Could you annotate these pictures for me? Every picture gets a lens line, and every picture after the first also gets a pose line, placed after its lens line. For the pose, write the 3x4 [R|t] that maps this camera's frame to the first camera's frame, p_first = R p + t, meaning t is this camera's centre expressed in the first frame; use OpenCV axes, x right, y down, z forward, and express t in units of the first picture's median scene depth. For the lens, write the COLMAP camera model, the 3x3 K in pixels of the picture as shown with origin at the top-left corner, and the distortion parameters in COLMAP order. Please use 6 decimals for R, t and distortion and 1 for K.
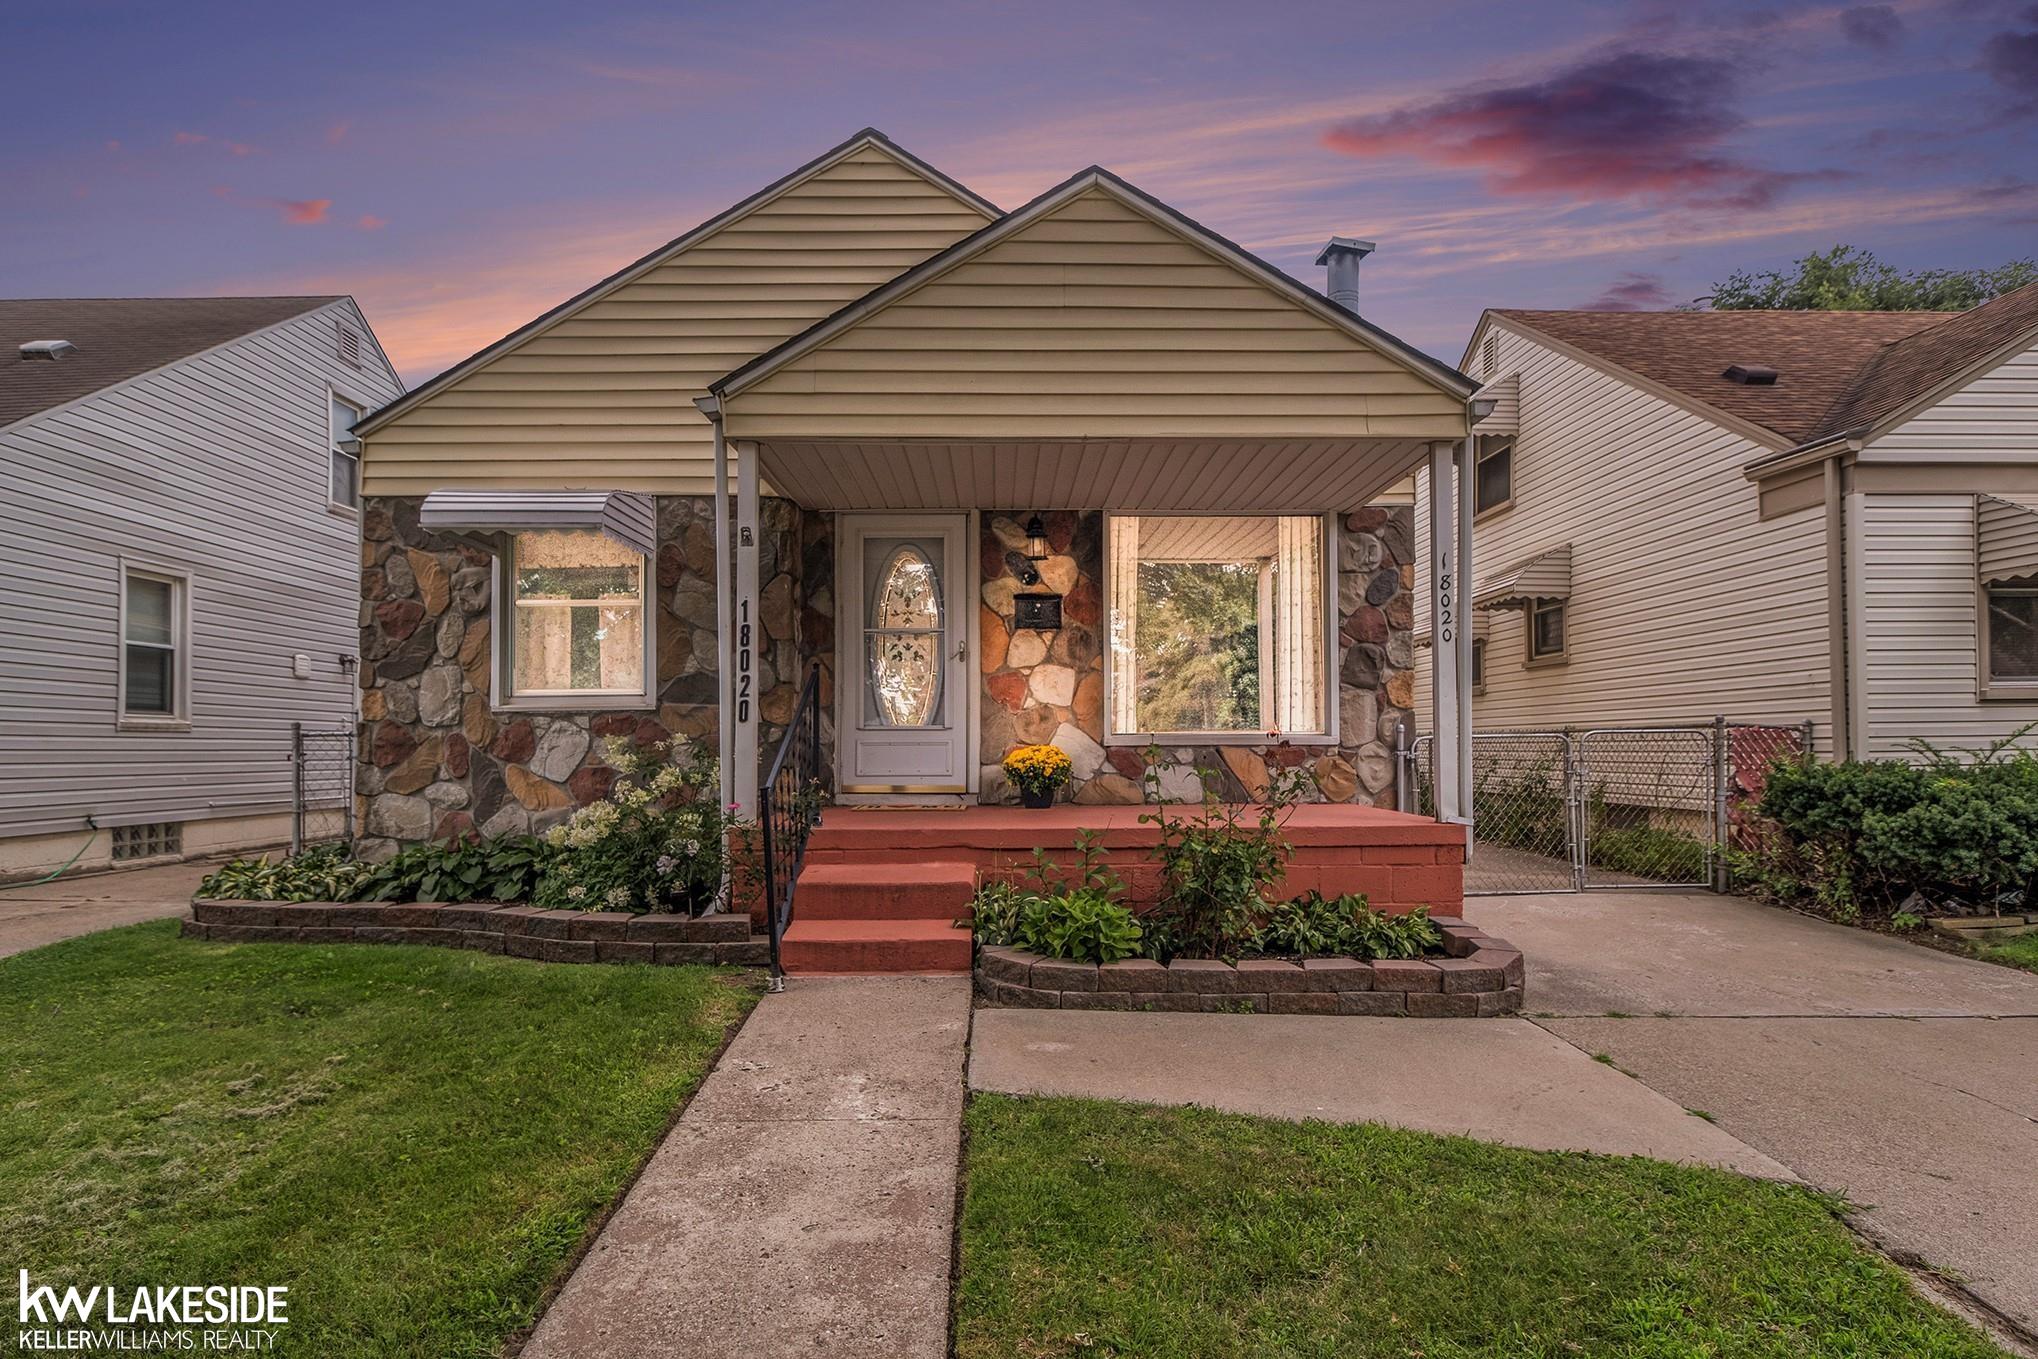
lens RADIAL K [[1108.0, 0, 1011.7], [0, 1108.0, 745.9], [0, 0, 1]] dist [0.006193, -0.000124]
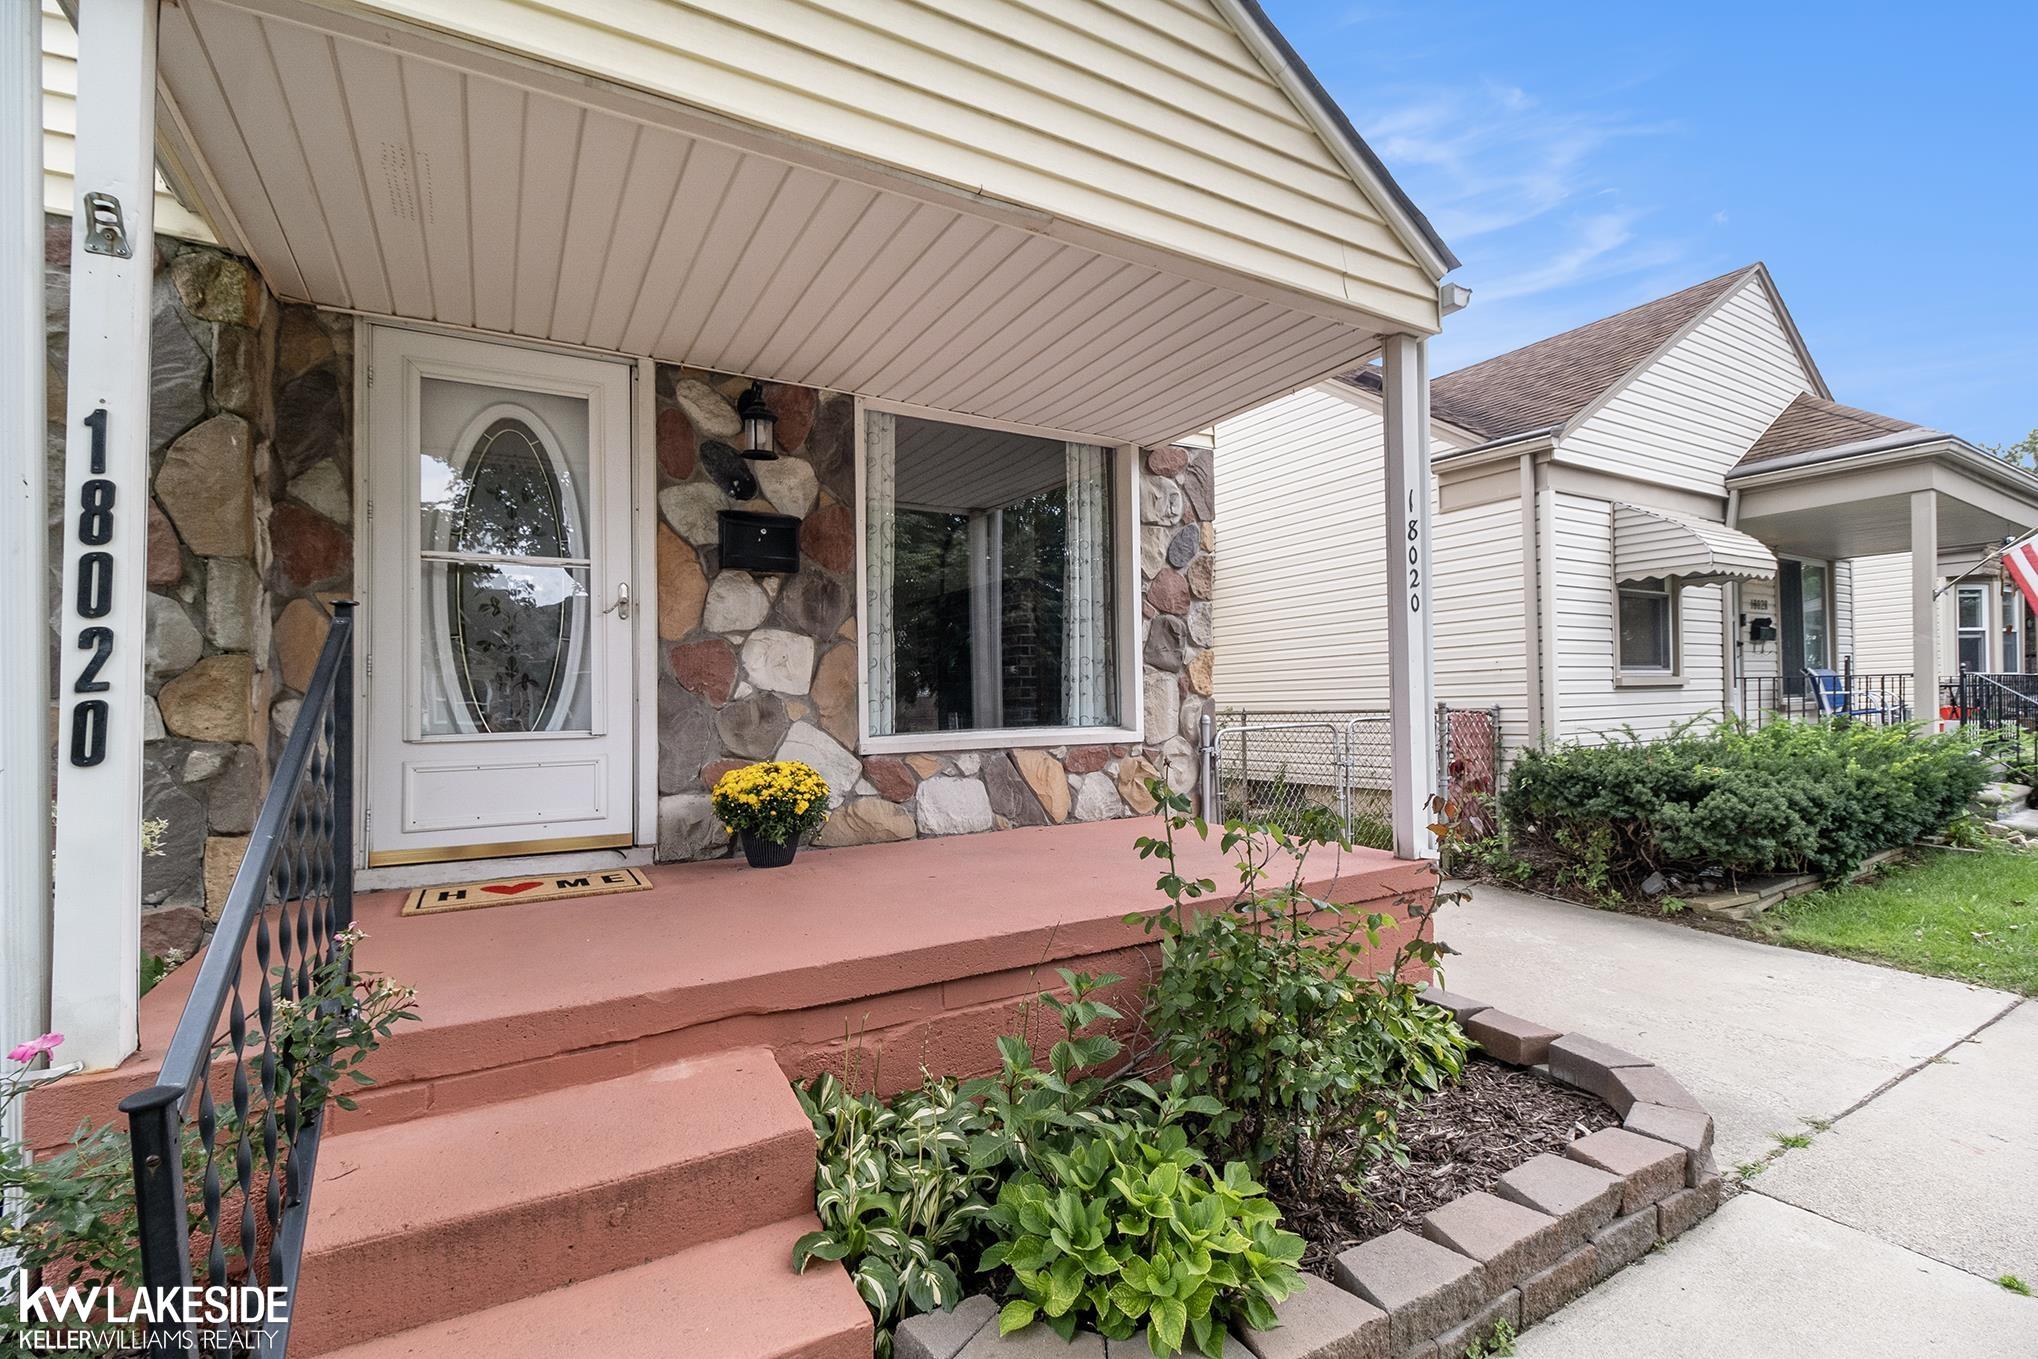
lens RADIAL K [[927.5, 0, 1038.8], [0, 927.5, 698.5], [0, 0, 1]] dist [-0.008077, -0.005880]
pose [[0.862811, -0.008029, 0.505462, -0.102902], [0.014582, 0.999853, -0.009009, -0.027484], [-0.505316, 0.015144, 0.862802, 0.478423]]
